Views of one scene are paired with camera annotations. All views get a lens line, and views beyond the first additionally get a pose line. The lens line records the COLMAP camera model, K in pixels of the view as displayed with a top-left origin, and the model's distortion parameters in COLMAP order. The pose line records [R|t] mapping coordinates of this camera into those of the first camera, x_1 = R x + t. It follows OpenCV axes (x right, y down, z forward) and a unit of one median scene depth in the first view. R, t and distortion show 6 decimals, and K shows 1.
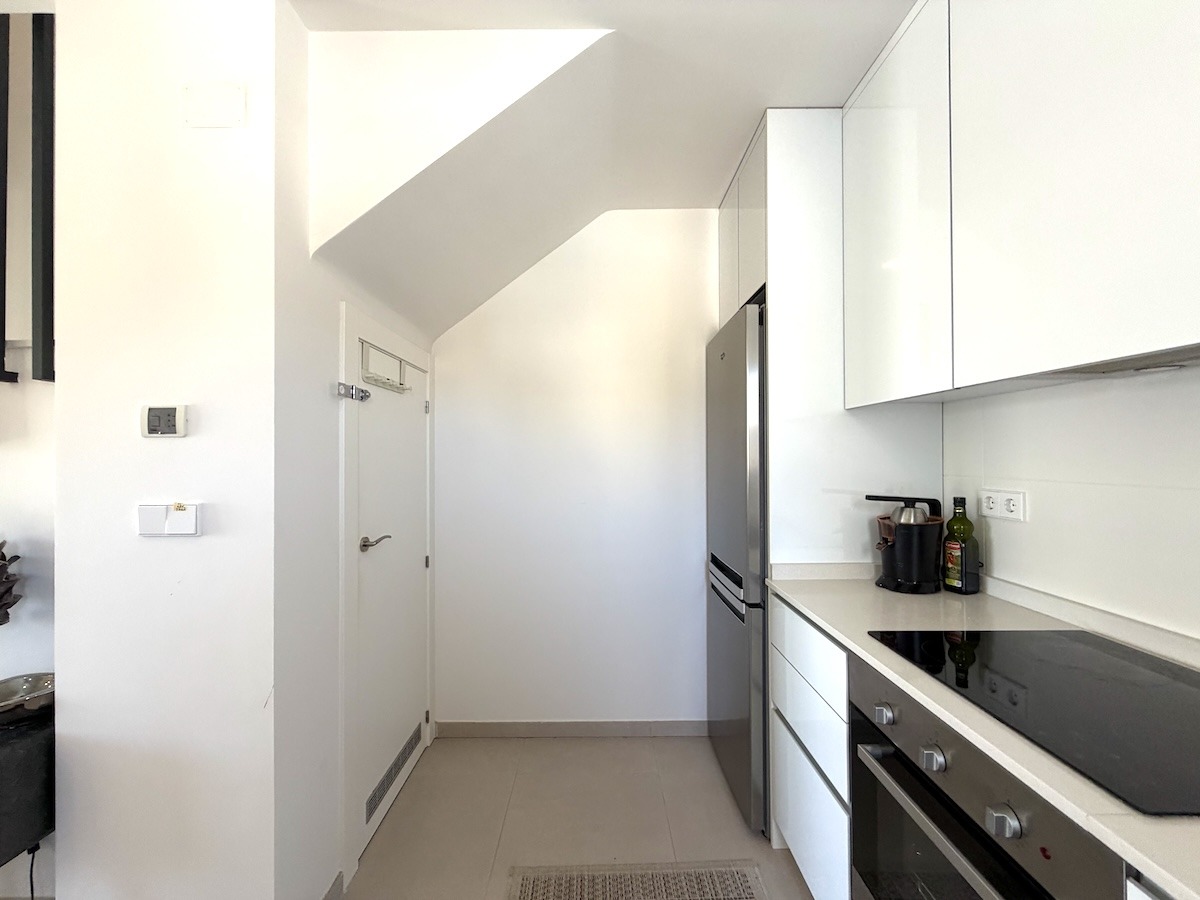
lens RADIAL K [[478.5, 0, 596.6], [0, 478.5, 452.2], [0, 0, 1]] dist [-0.000585, 0.000636]
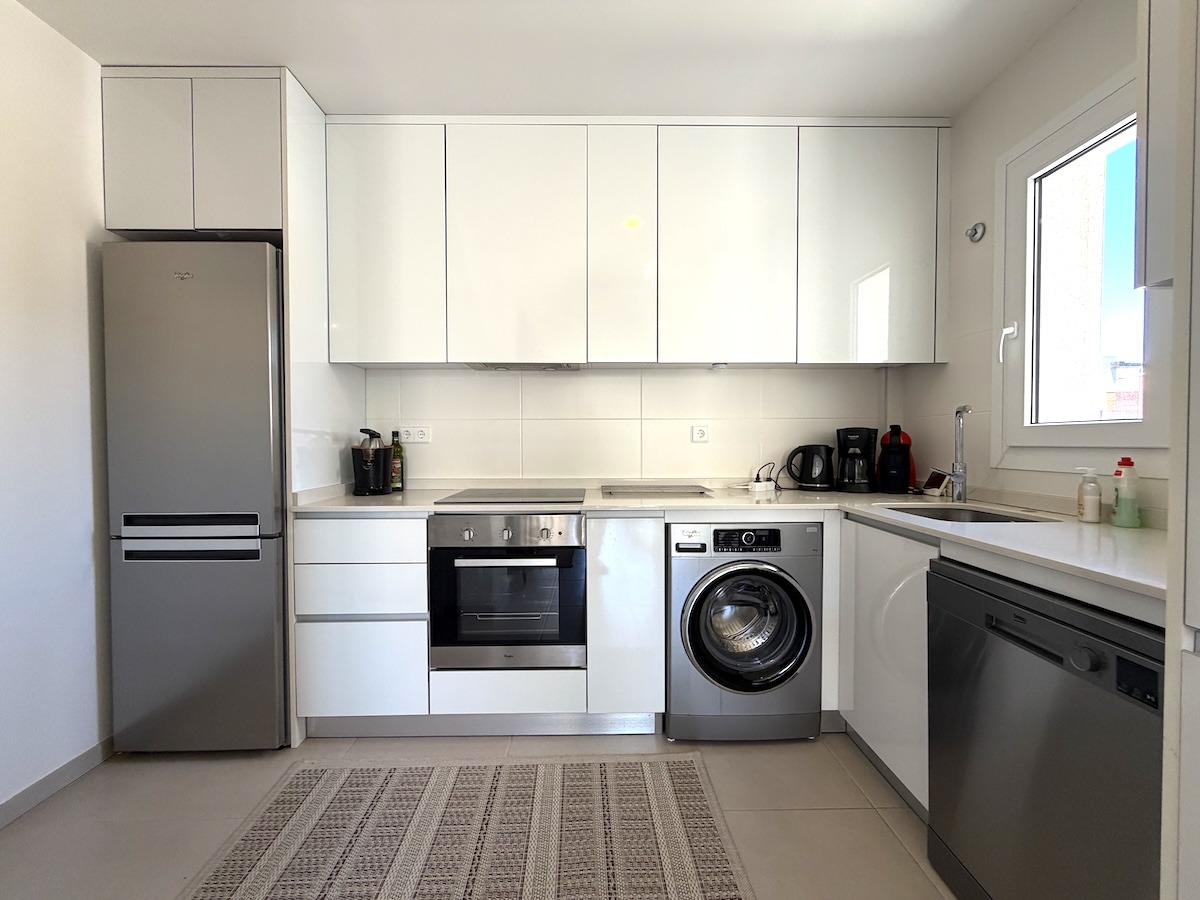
lens RADIAL K [[478.5, 0, 596.6], [0, 478.5, 452.2], [0, 0, 1]] dist [-0.000585, 0.000636]
pose [[-0.020011, -0.016789, 0.999659, -0.765775], [-0.006508, 0.999840, 0.016662, 0.122164], [-0.999779, -0.006173, -0.020117, 0.339357]]
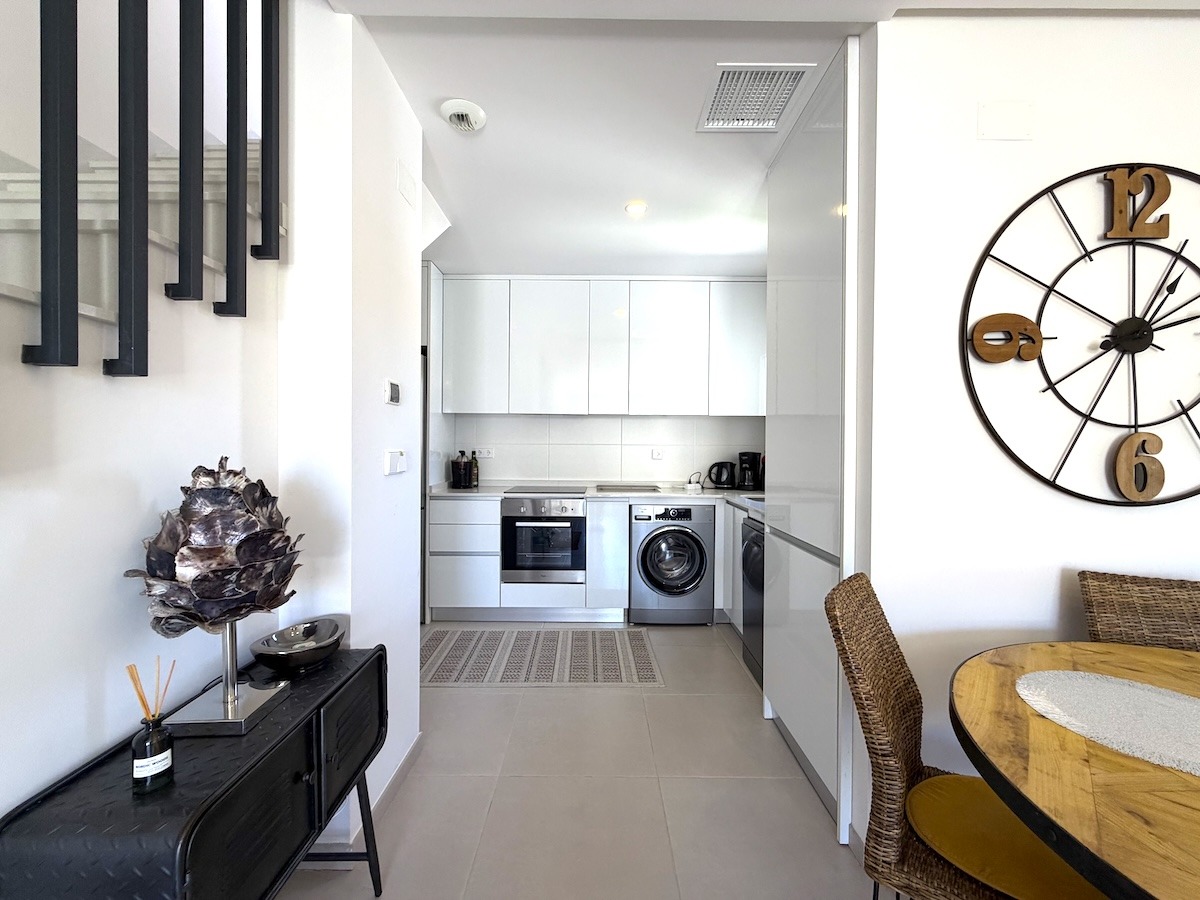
lens RADIAL K [[478.5, 0, 596.6], [0, 478.5, 452.2], [0, 0, 1]] dist [-0.000585, 0.000636]
pose [[-0.006665, -0.002745, 0.999974, -1.736772], [-0.017021, 0.999852, 0.002632, 0.075607], [-0.999833, -0.017003, -0.006711, 0.313454]]
